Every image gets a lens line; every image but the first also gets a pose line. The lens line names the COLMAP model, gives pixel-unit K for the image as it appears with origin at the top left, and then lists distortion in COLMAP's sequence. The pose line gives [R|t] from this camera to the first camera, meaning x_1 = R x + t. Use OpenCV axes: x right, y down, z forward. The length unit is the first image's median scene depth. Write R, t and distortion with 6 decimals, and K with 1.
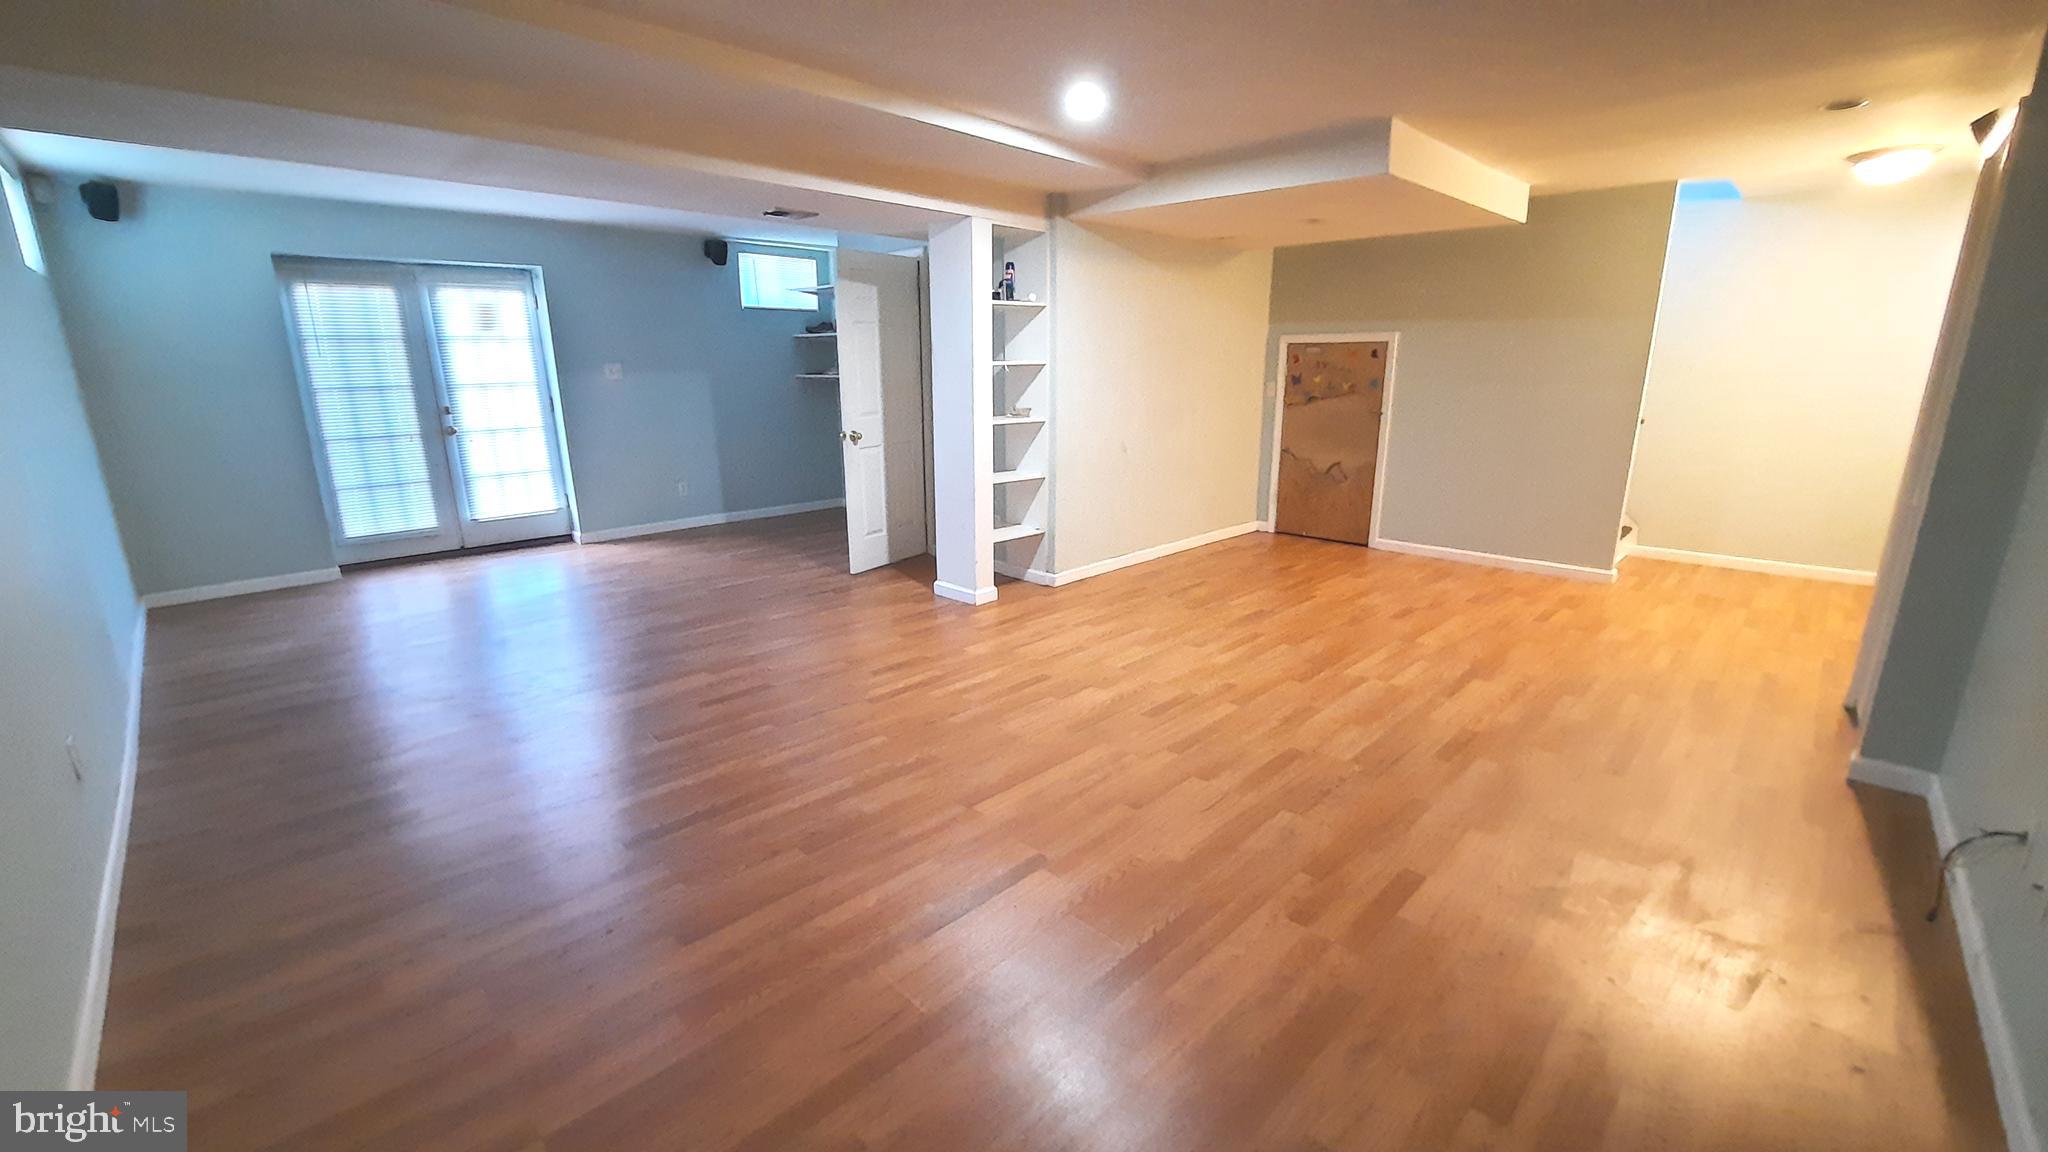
lens RADIAL K [[818.1, 0, 1024.0], [0, 818.1, 576.0], [0, 0, 1]] dist [-0.003986, -0.003481]
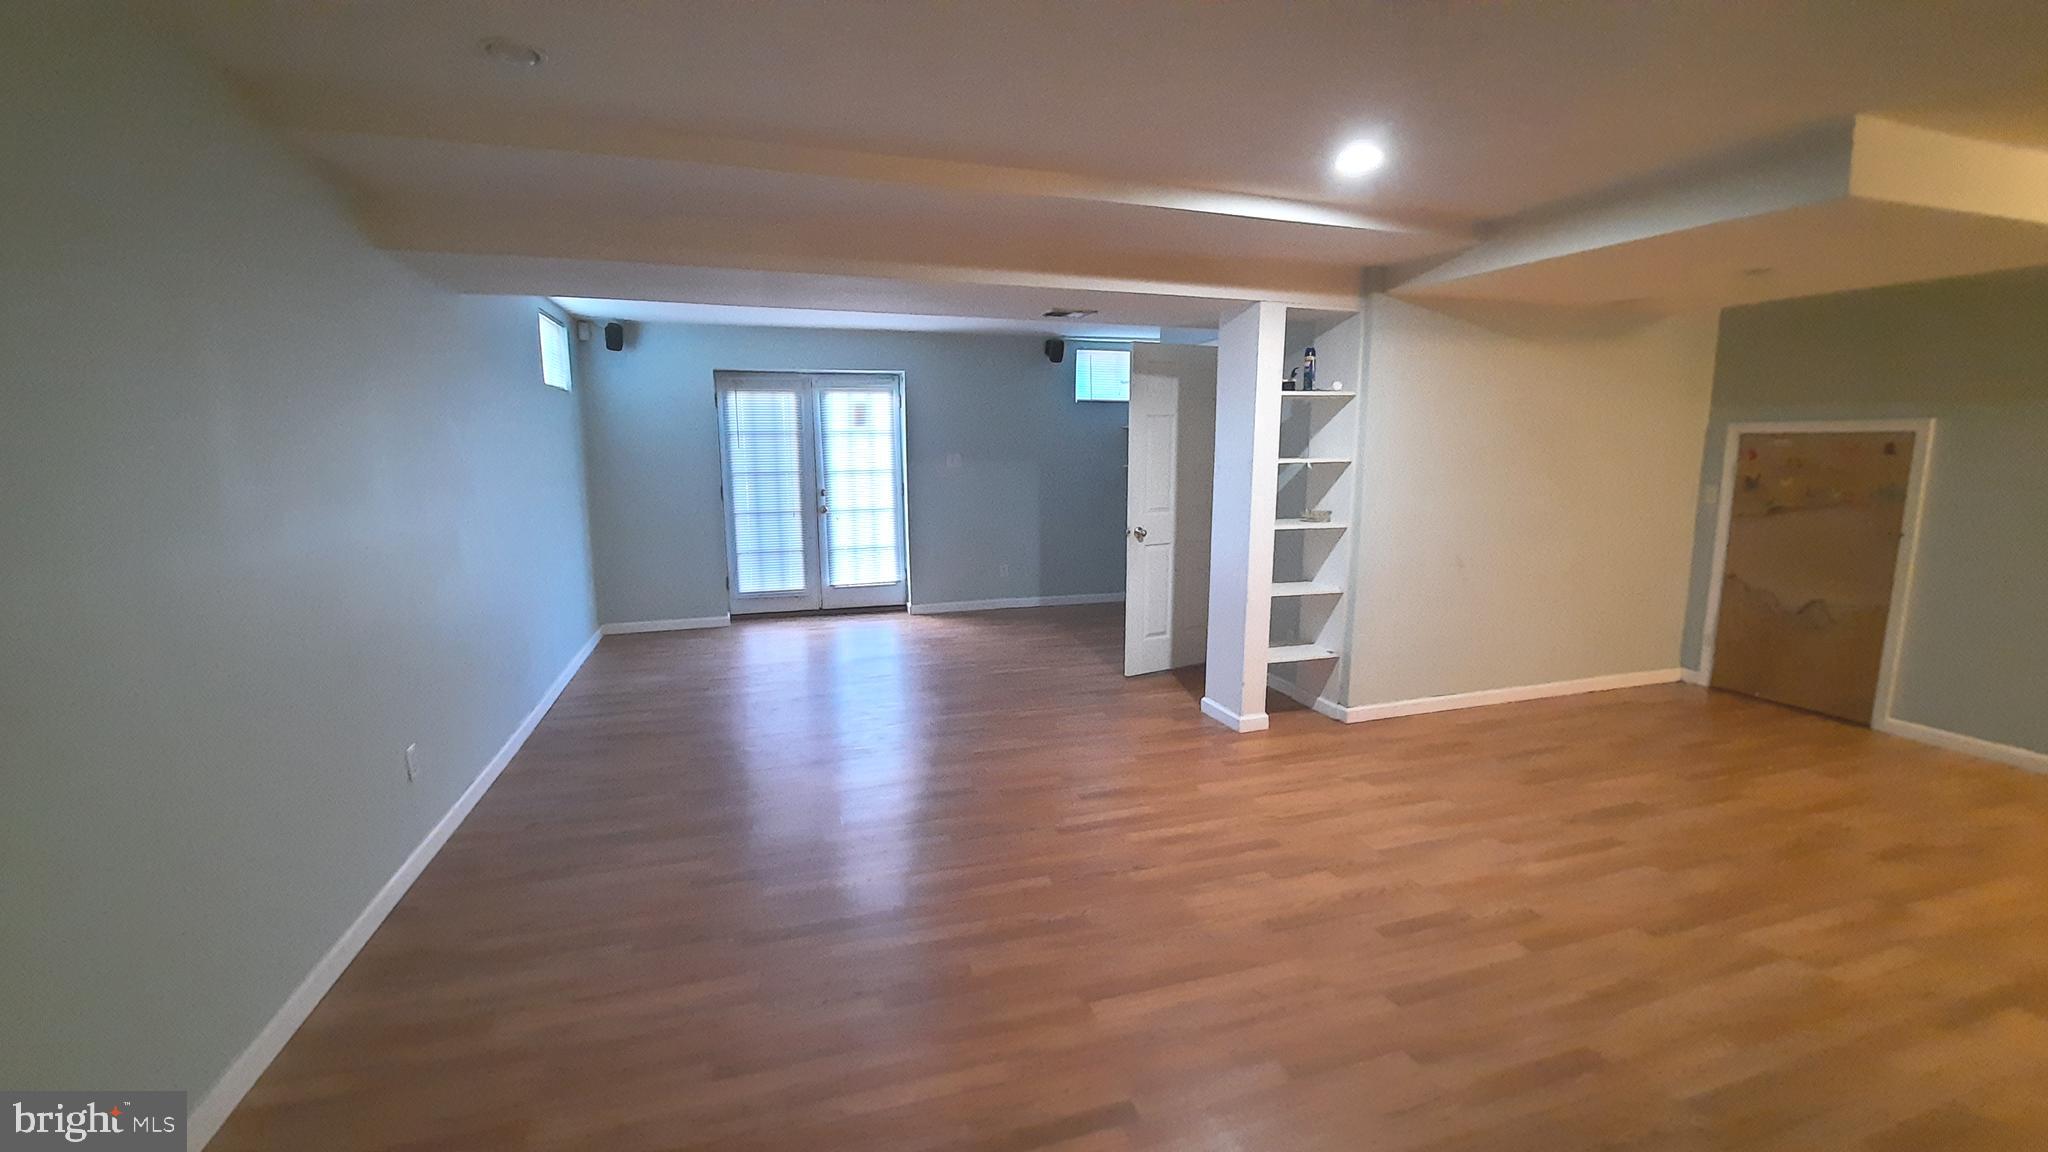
lens RADIAL K [[818.1, 0, 1024.0], [0, 818.1, 576.0], [0, 0, 1]] dist [-0.003986, -0.003481]
pose [[0.890159, 0.073242, -0.449726, 0.111150], [-0.116970, 0.990652, -0.070185, -0.039689], [0.440381, 0.115080, 0.890405, 0.100503]]
